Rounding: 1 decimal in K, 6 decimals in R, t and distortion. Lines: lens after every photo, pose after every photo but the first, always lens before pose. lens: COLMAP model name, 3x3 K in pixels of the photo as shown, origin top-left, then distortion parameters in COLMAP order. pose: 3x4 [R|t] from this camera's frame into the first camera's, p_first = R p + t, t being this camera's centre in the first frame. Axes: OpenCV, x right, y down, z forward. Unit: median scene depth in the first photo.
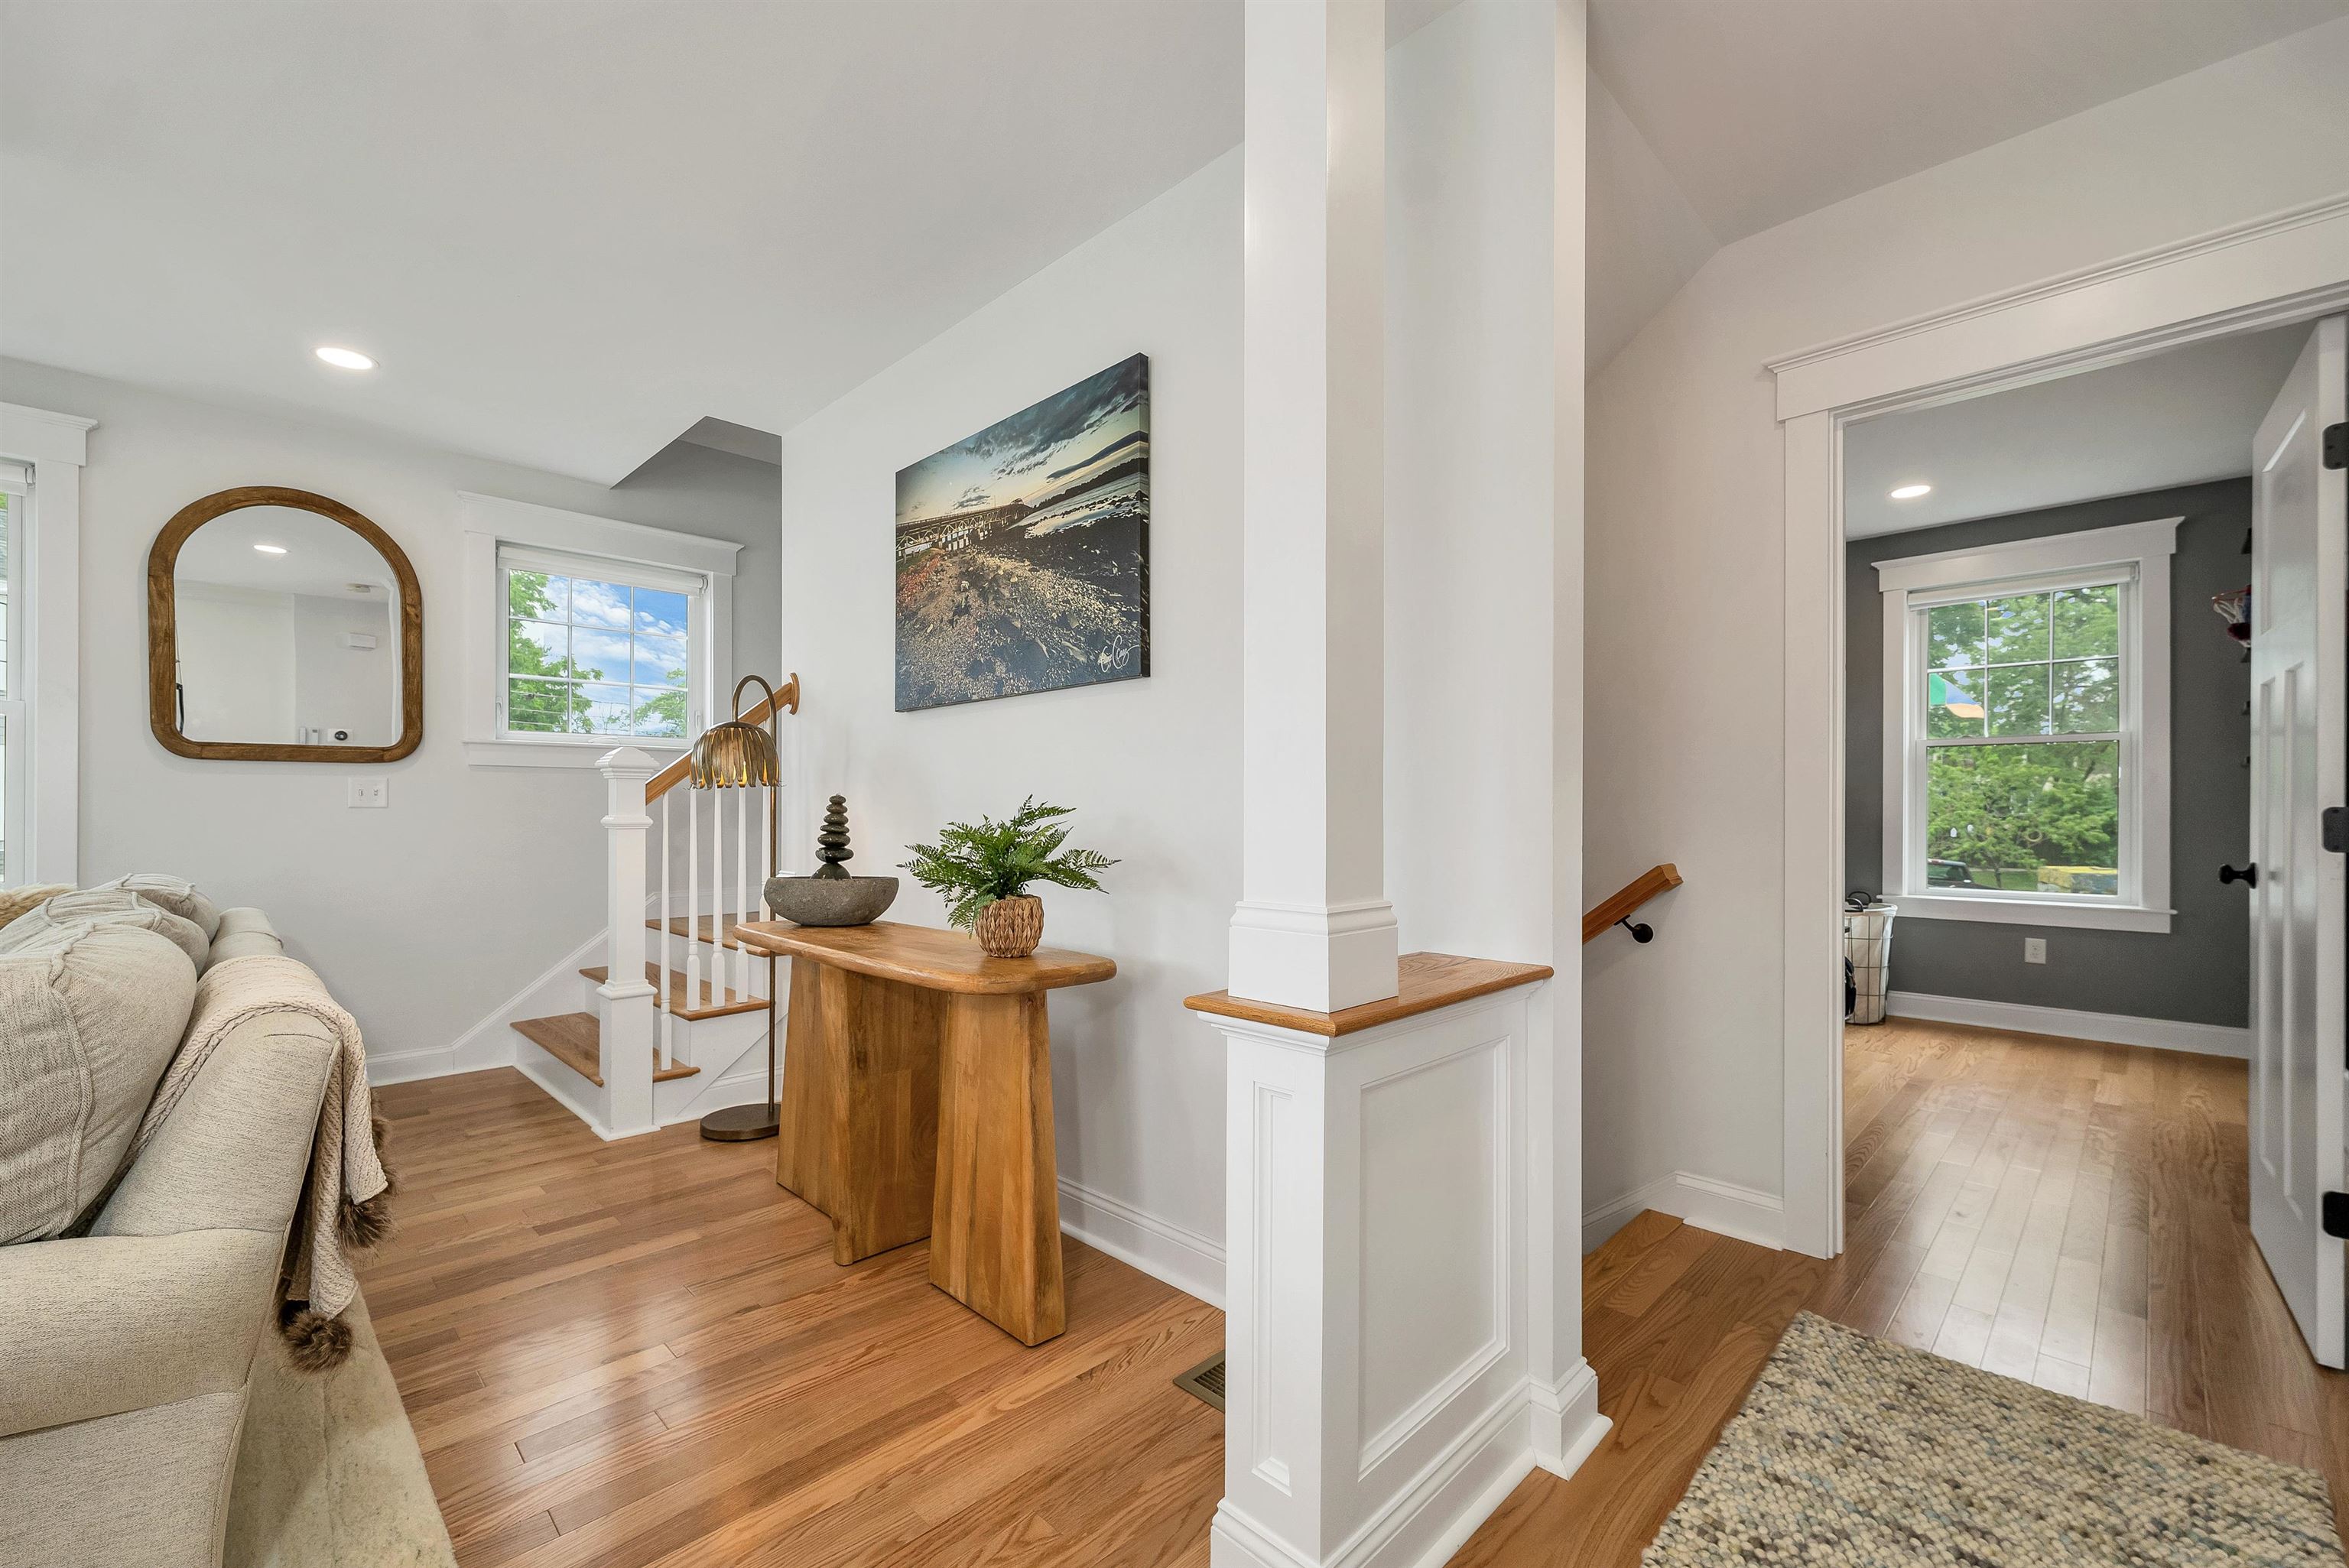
lens RADIAL K [[975.0, 0, 1176.2], [0, 975.0, 808.9], [0, 0, 1]] dist [0.001745, 0.000674]
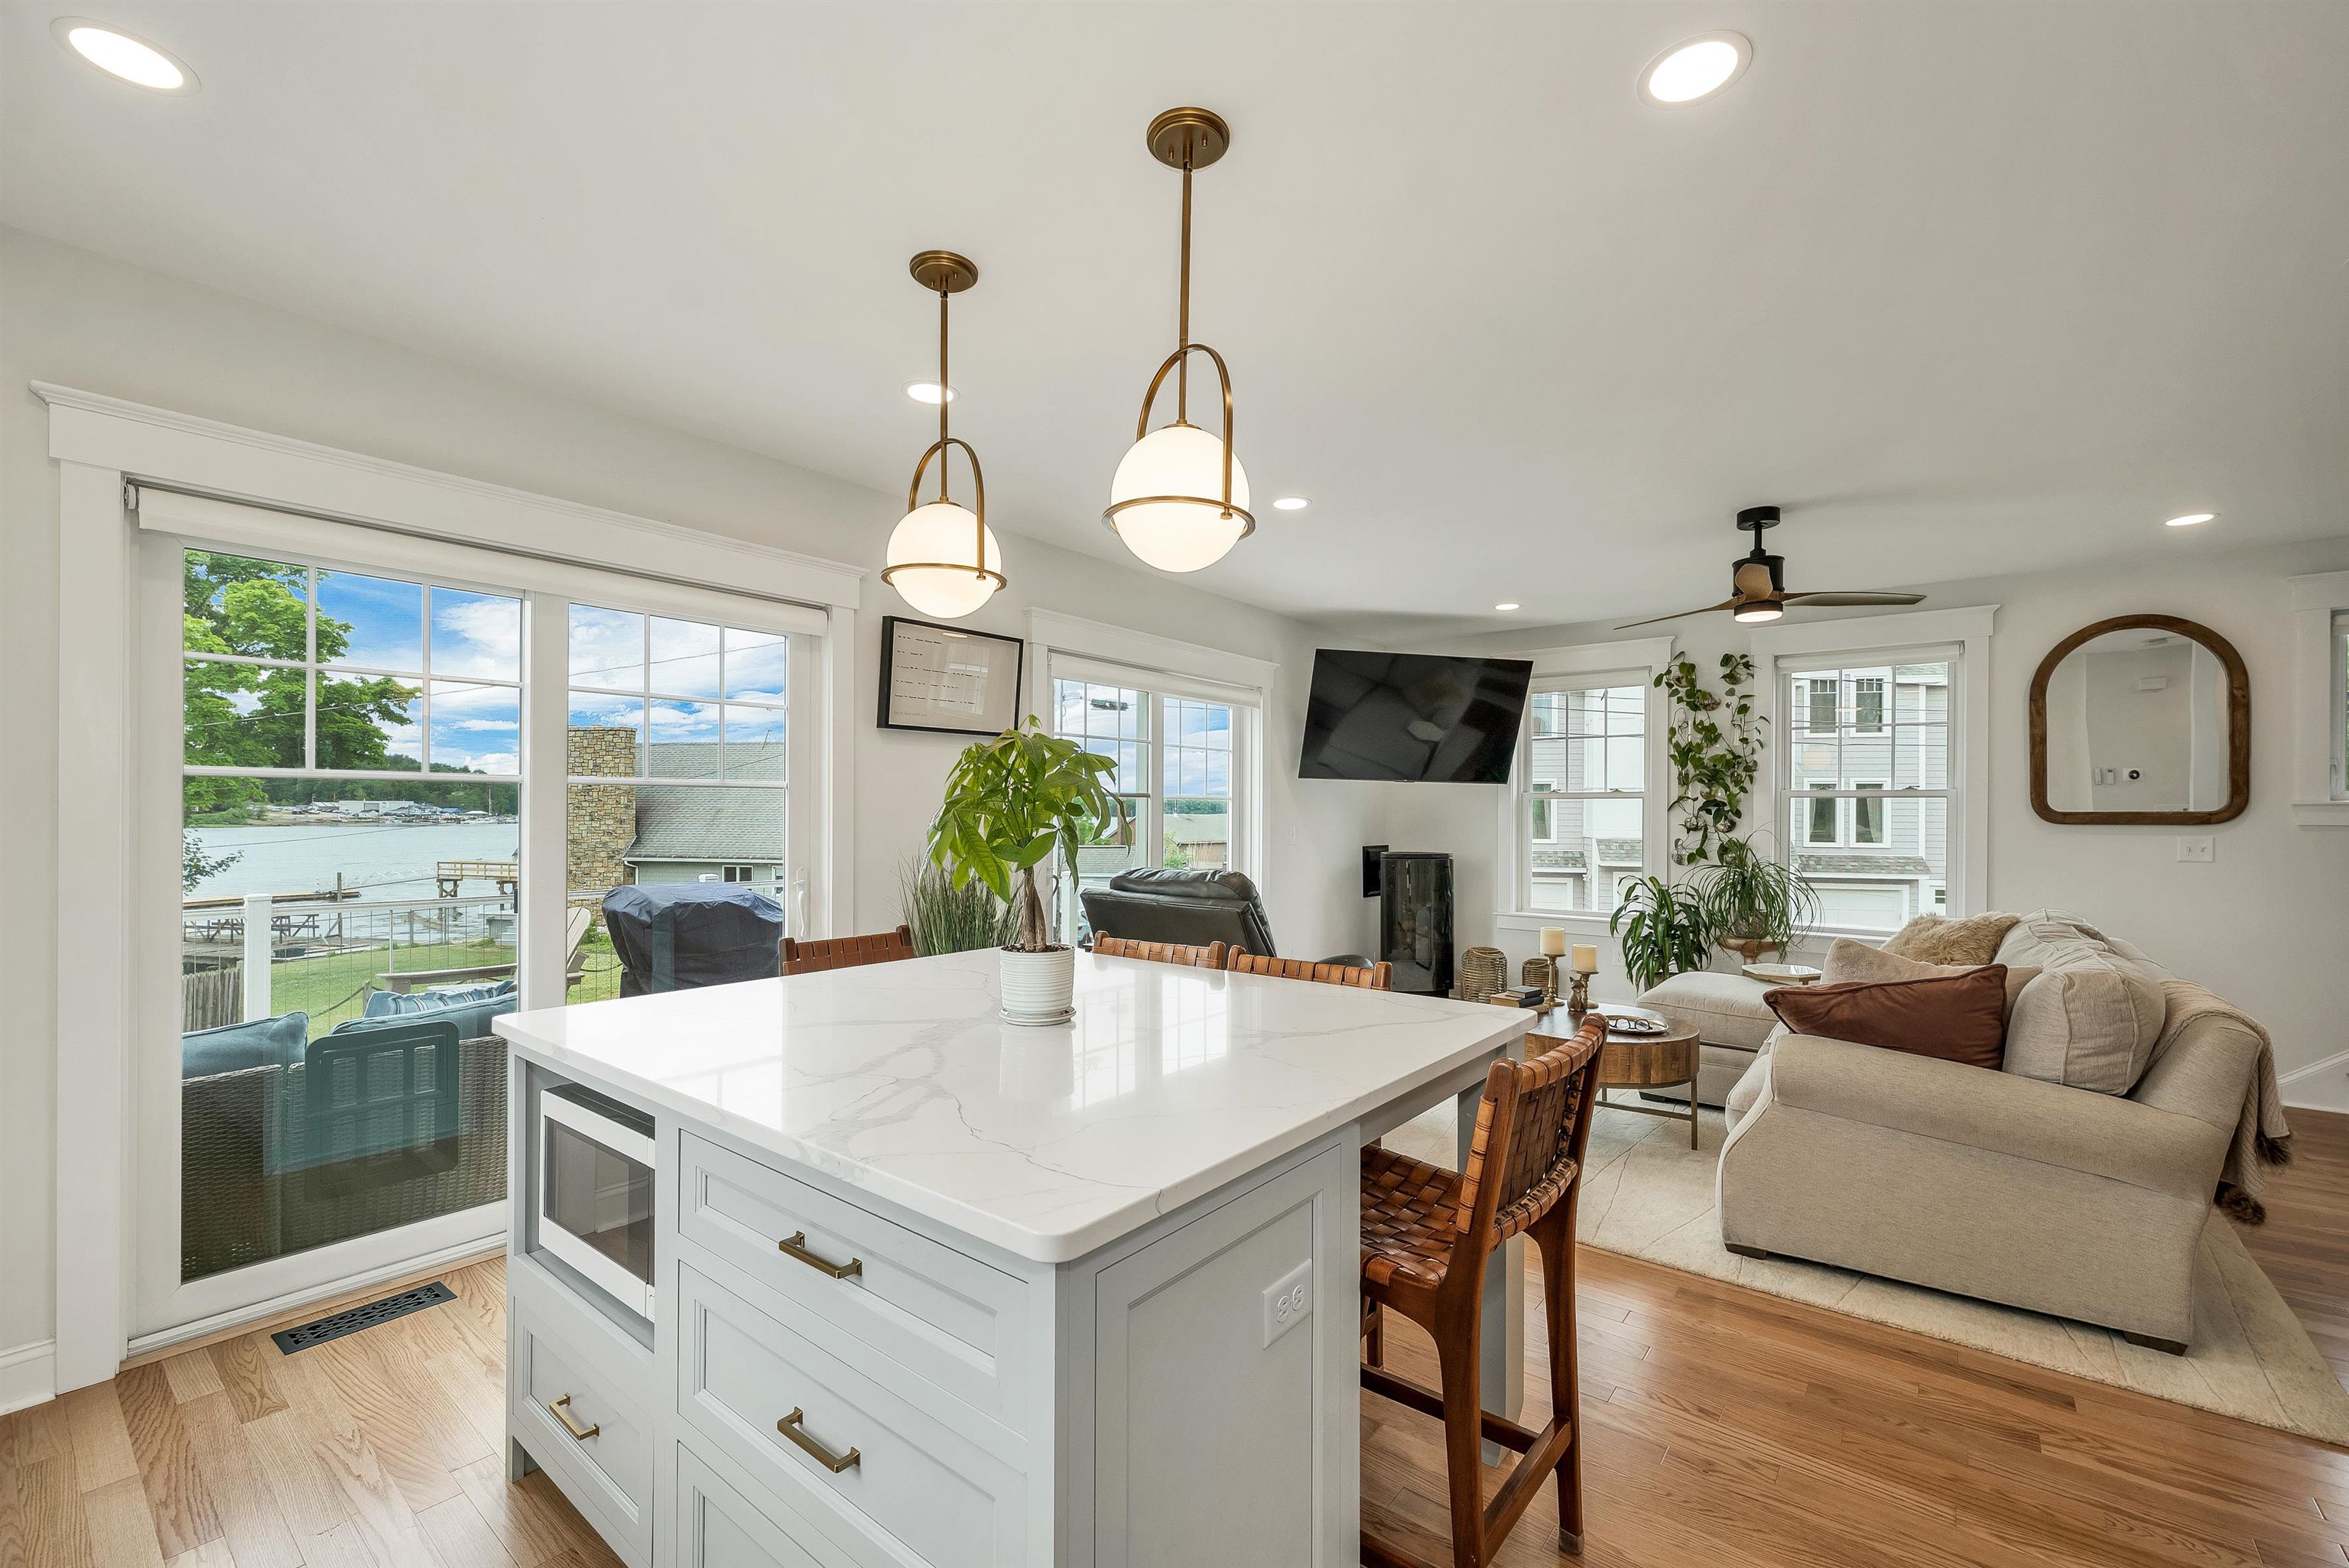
lens RADIAL K [[975.0, 0, 1176.2], [0, 975.0, 808.9], [0, 0, 1]] dist [0.001745, 0.000674]
pose [[0.112952, -0.004185, -0.993592, 0.264210], [-0.006437, 0.999967, -0.004943, -0.061547], [0.993580, 0.006955, 0.112921, -0.446558]]
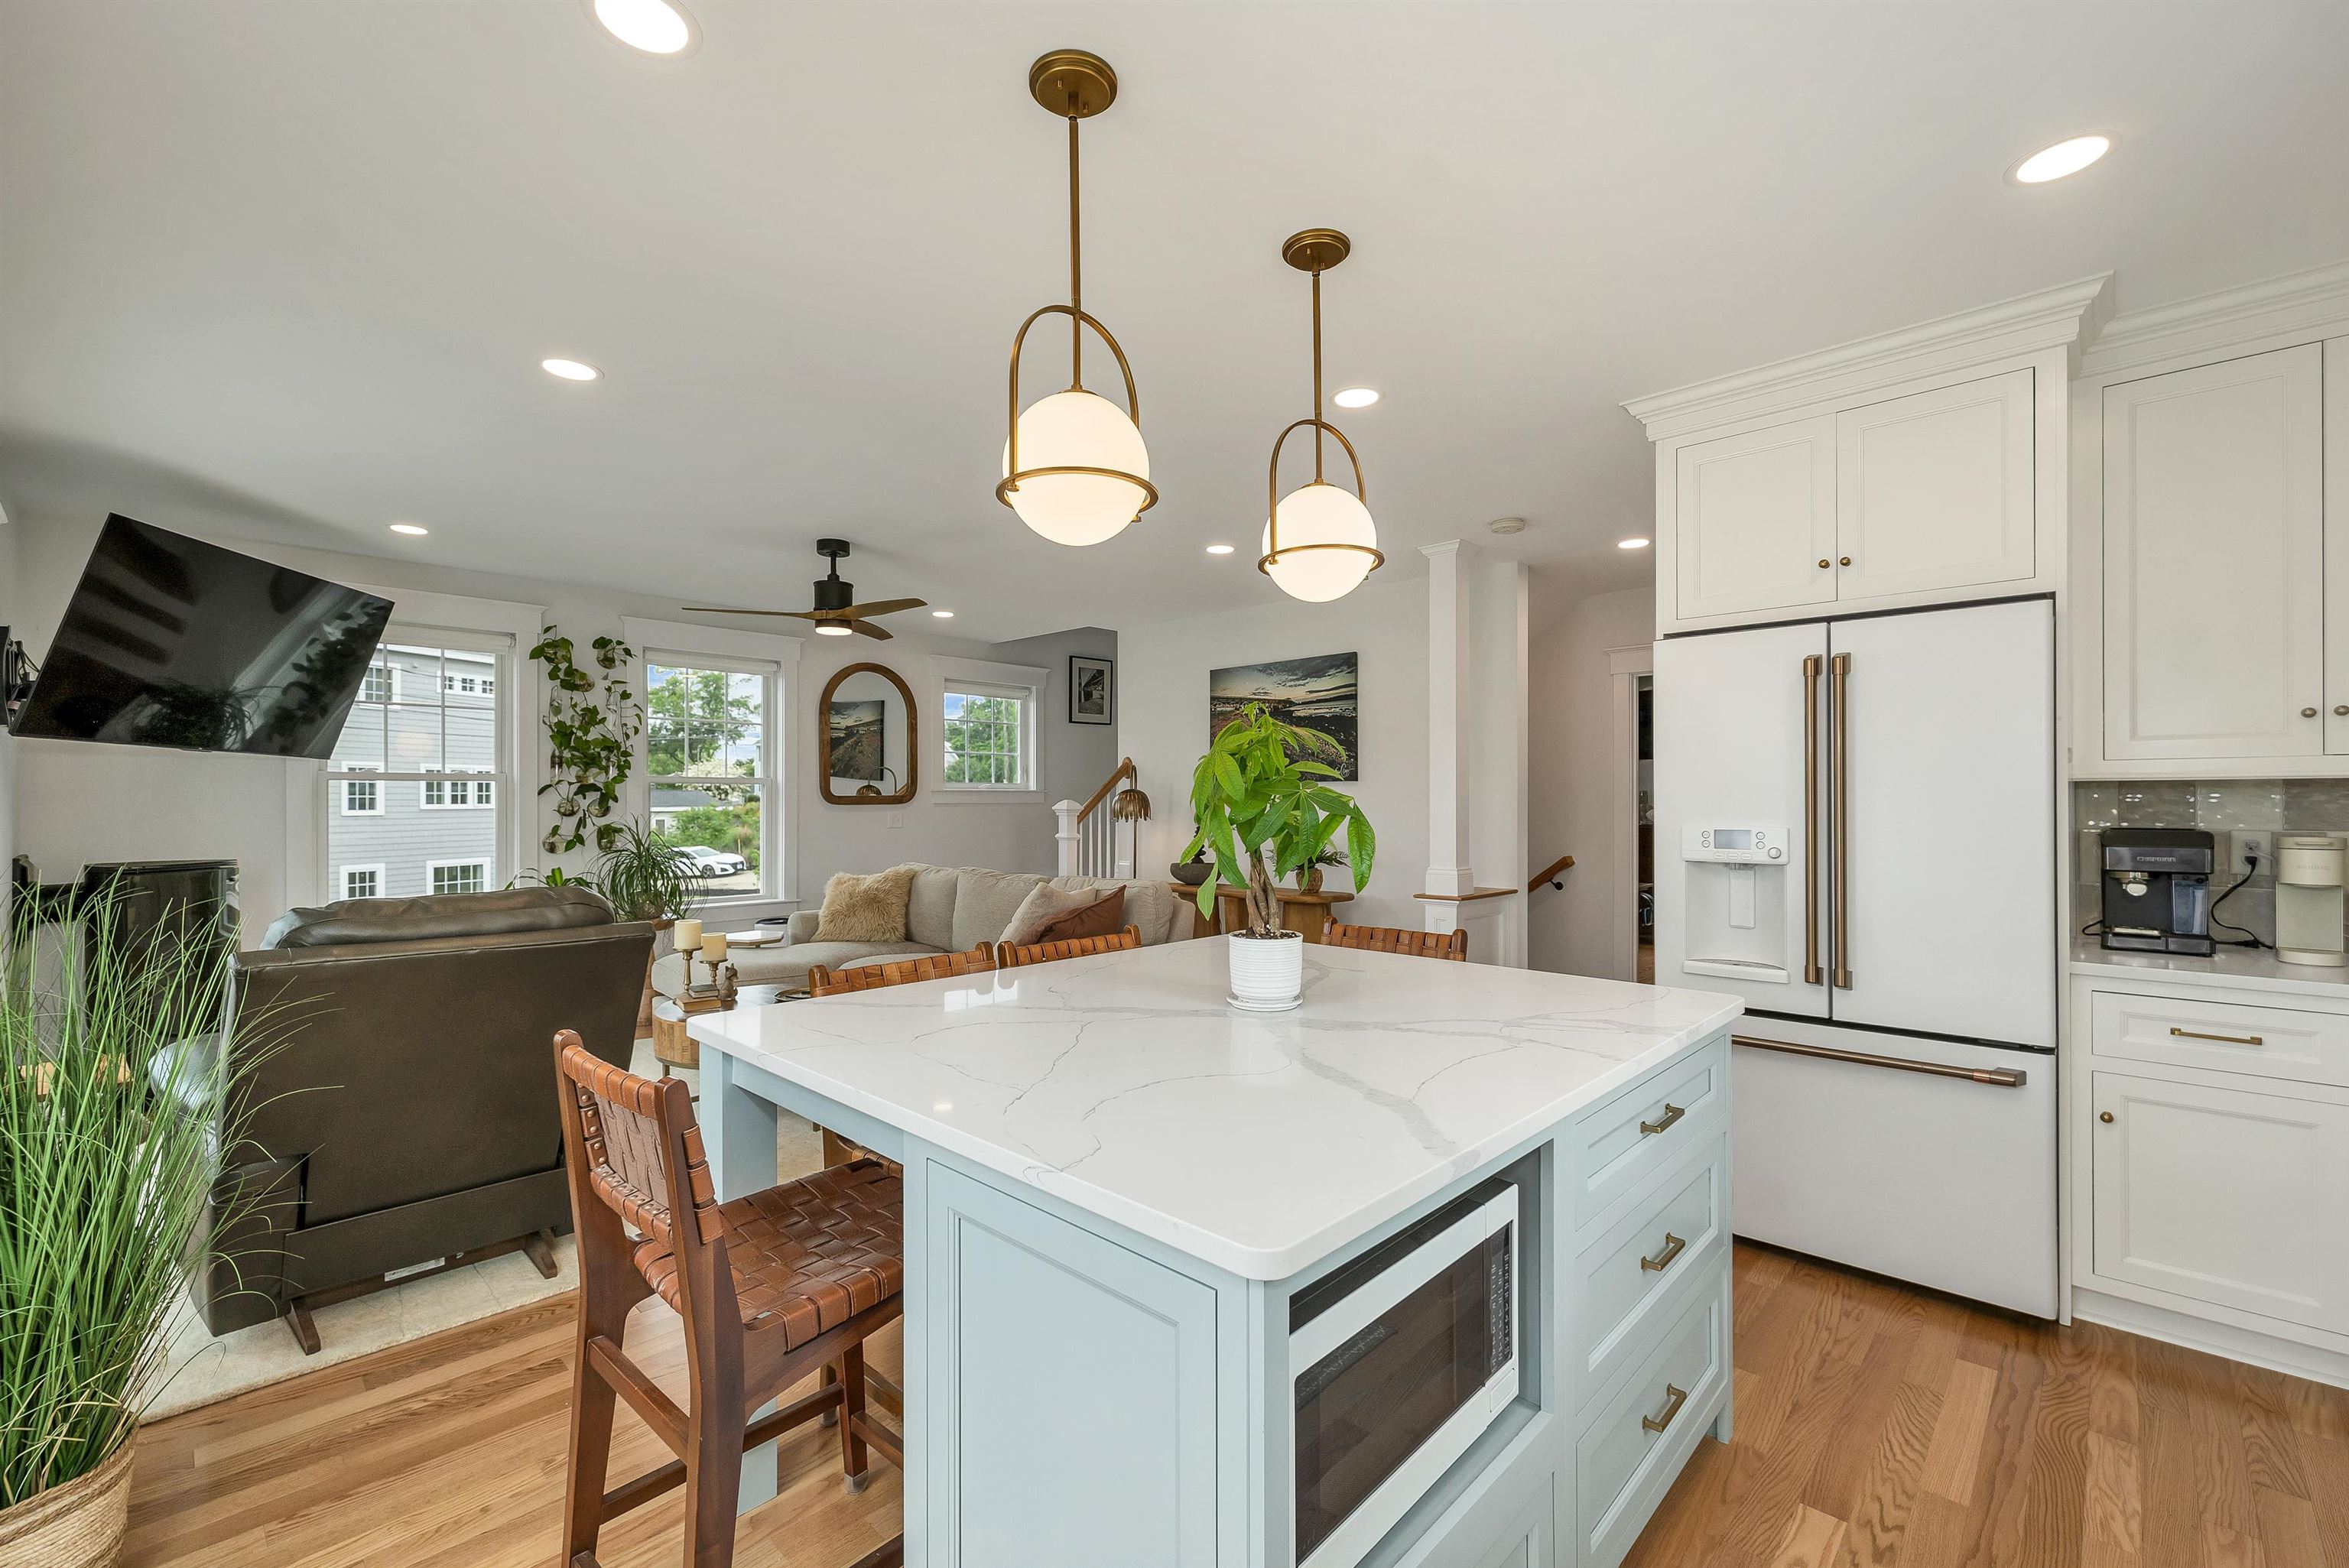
lens RADIAL K [[975.0, 0, 1176.2], [0, 975.0, 808.9], [0, 0, 1]] dist [0.001745, 0.000674]
pose [[0.999780, -0.001996, 0.020890, -0.382819], [0.001807, 0.999957, 0.009066, -0.062286], [-0.020907, -0.009026, 0.999741, -1.040649]]
